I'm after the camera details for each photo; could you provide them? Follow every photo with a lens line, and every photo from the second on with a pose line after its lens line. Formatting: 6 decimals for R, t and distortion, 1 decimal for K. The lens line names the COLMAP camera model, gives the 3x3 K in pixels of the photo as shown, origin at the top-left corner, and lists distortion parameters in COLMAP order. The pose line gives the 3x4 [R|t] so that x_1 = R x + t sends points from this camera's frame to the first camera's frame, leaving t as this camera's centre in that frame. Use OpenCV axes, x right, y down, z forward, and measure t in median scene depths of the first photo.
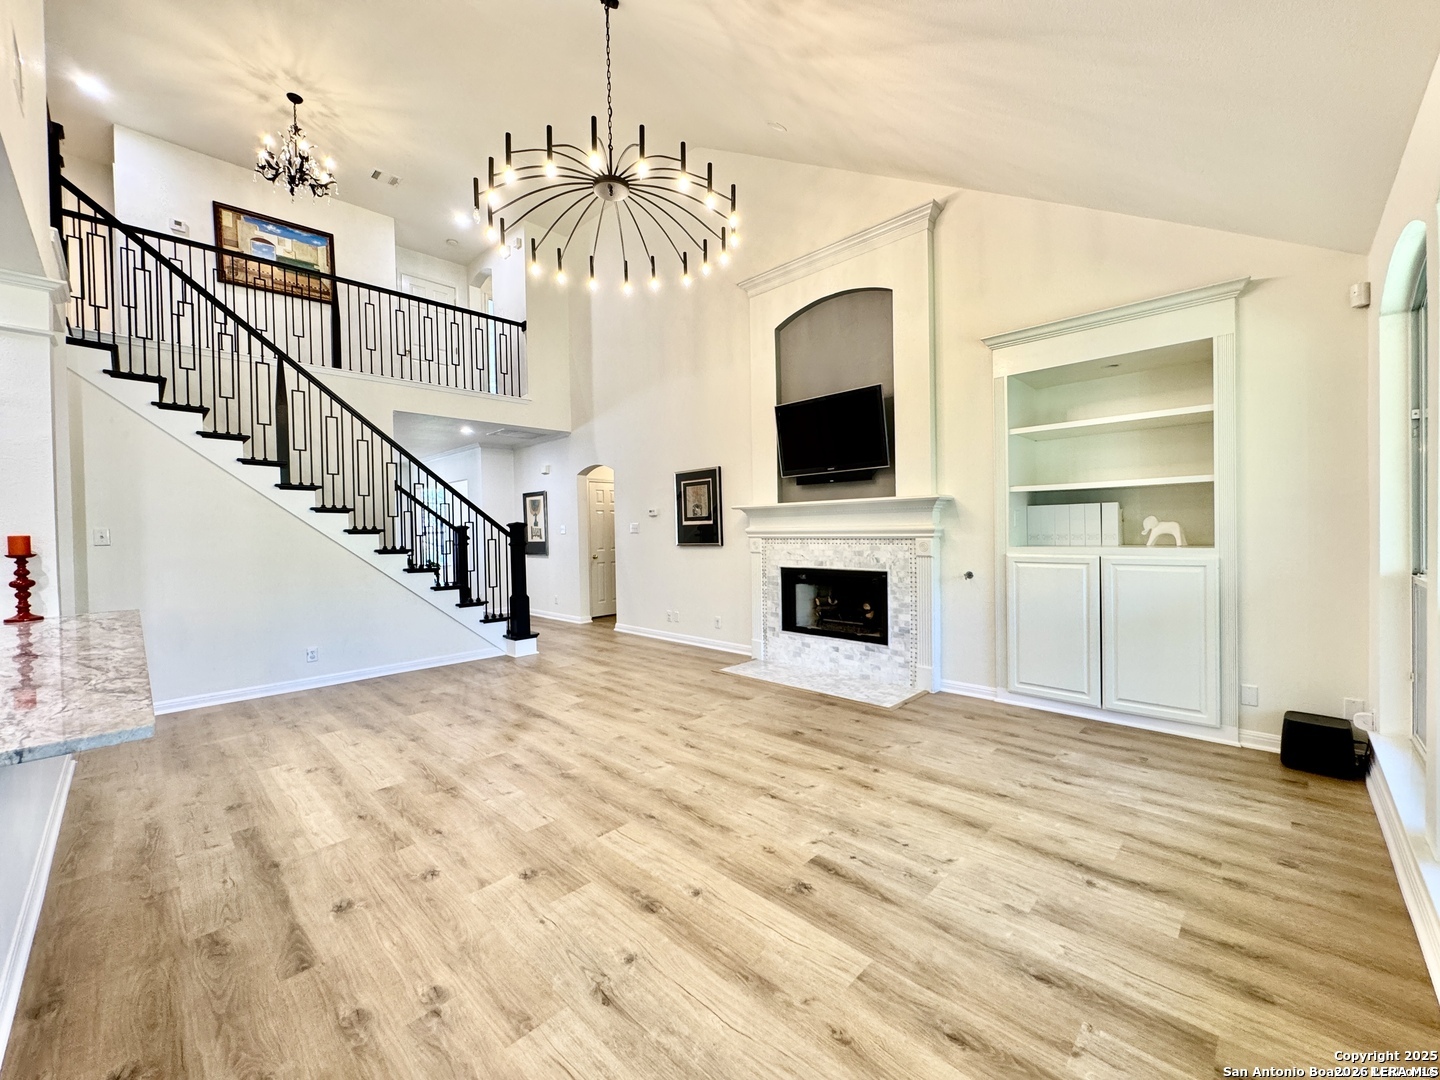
lens RADIAL K [[576.3, 0, 716.5], [0, 576.3, 537.1], [0, 0, 1]] dist [-0.001878, 0.000017]
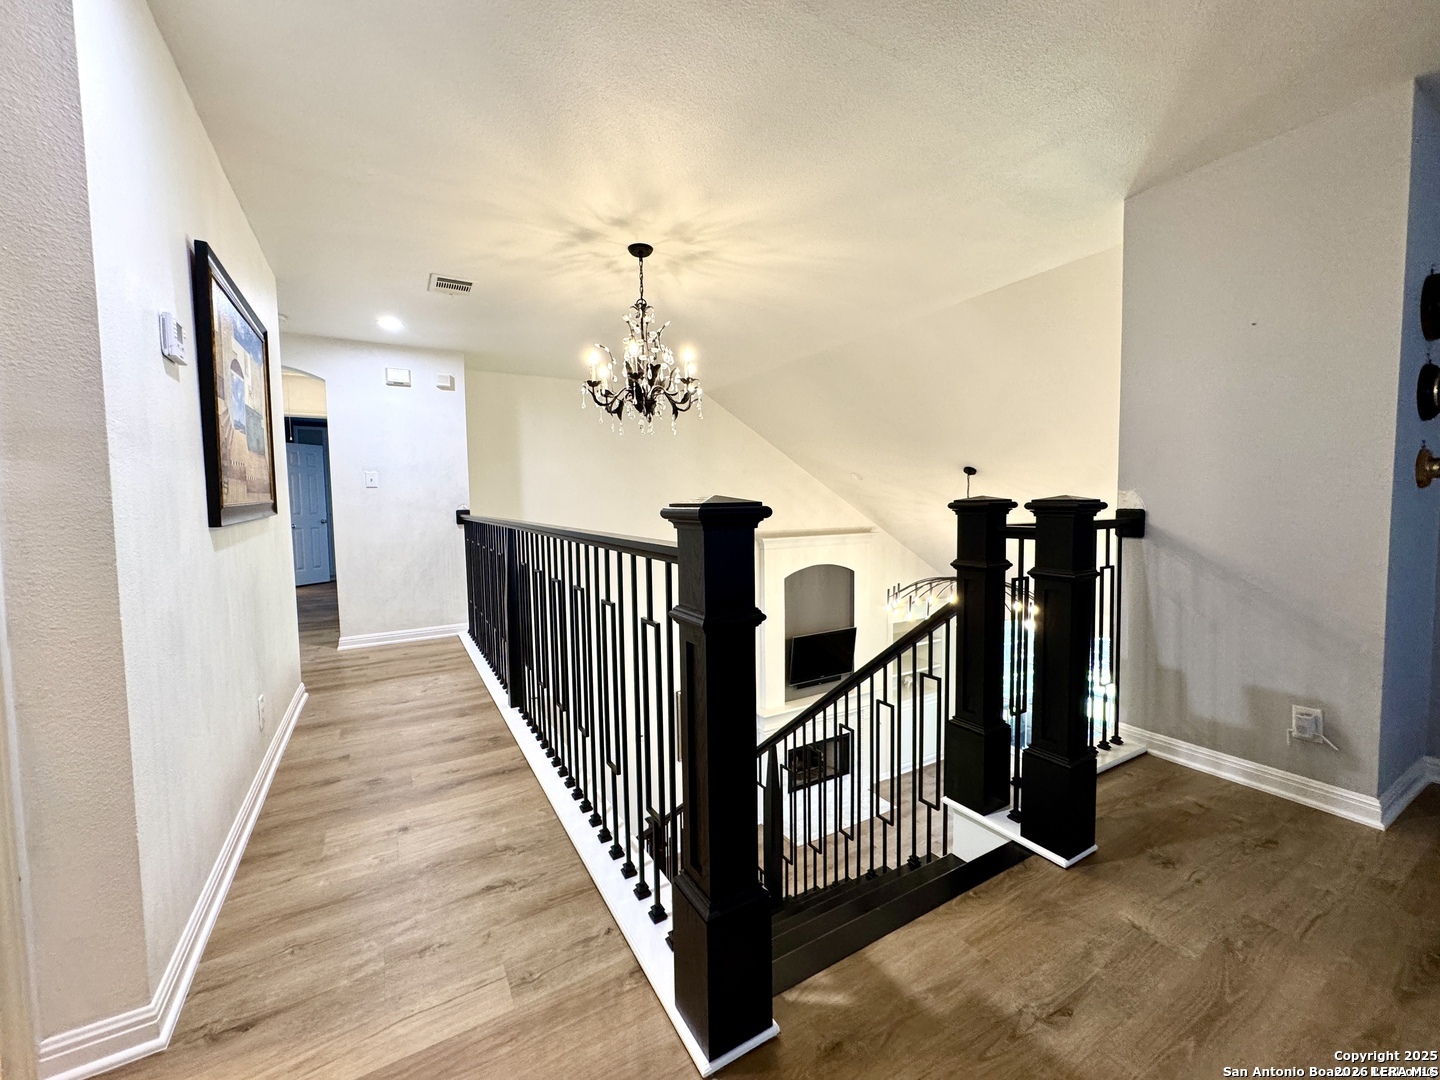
lens RADIAL K [[576.3, 0, 716.5], [0, 576.3, 537.1], [0, 0, 1]] dist [-0.001878, 0.000017]
pose [[0.264107, -0.045340, 0.963427, -1.473754], [0.022984, 0.998907, 0.040709, -0.615862], [-0.964220, 0.011392, 0.264860, 0.943719]]
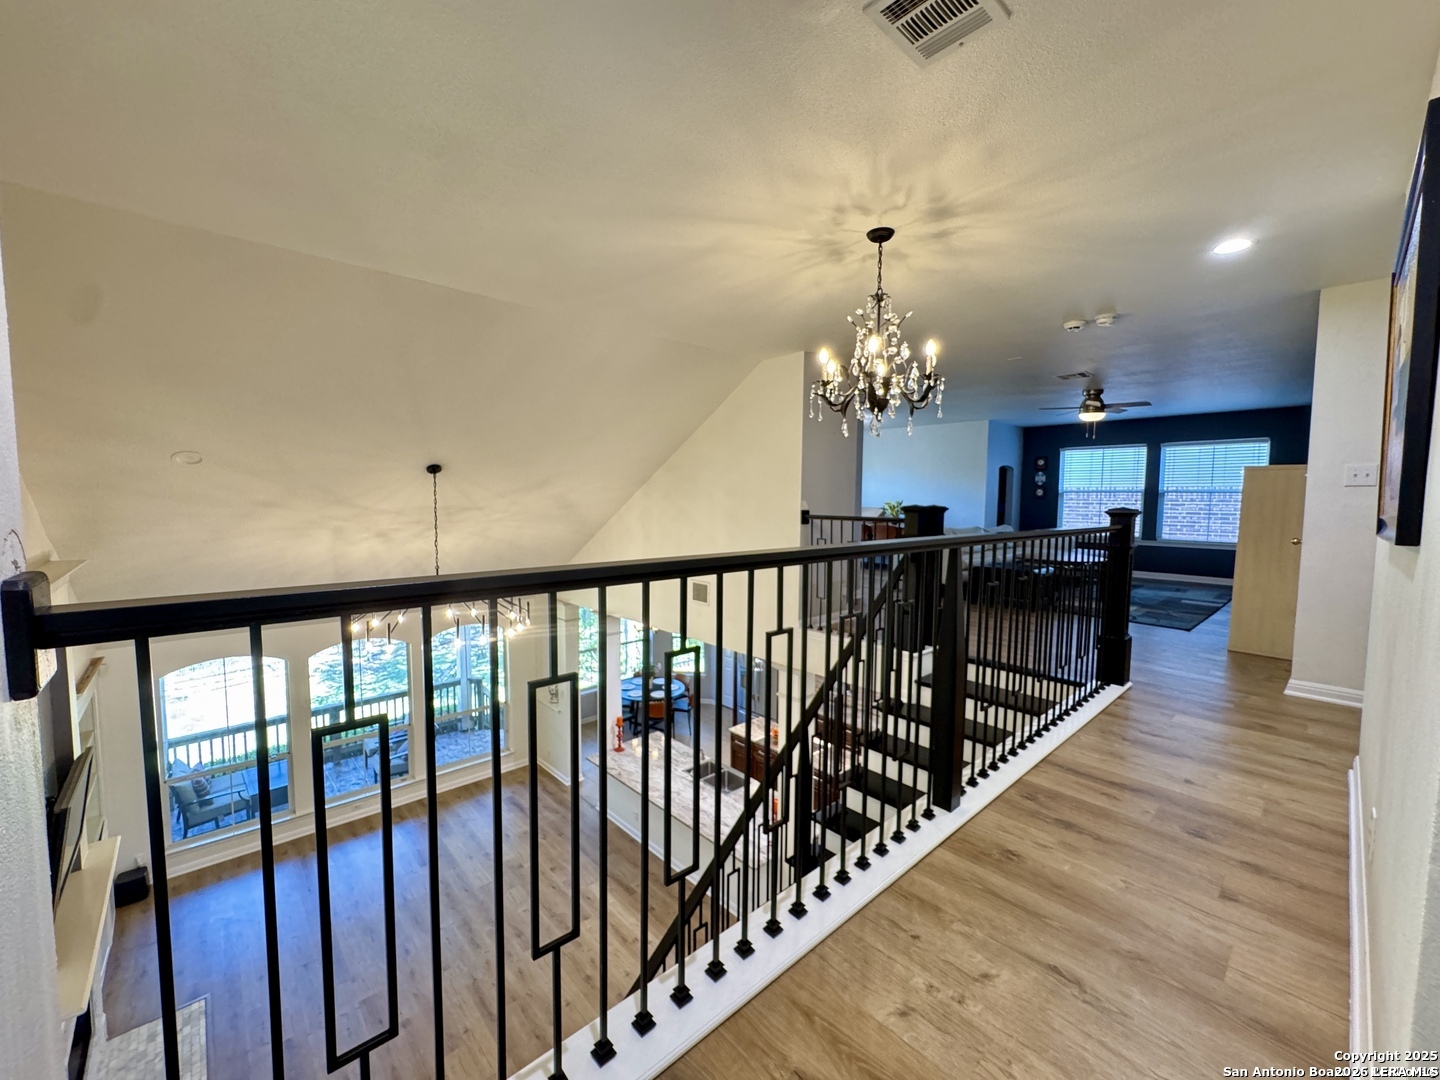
lens RADIAL K [[576.3, 0, 716.5], [0, 576.3, 537.1], [0, 0, 1]] dist [-0.001878, 0.000017]
pose [[-0.998600, 0.002049, 0.052856, -0.759816], [0.006855, 0.995835, 0.090912, -0.656768], [-0.052450, 0.091147, -0.994455, 1.774120]]
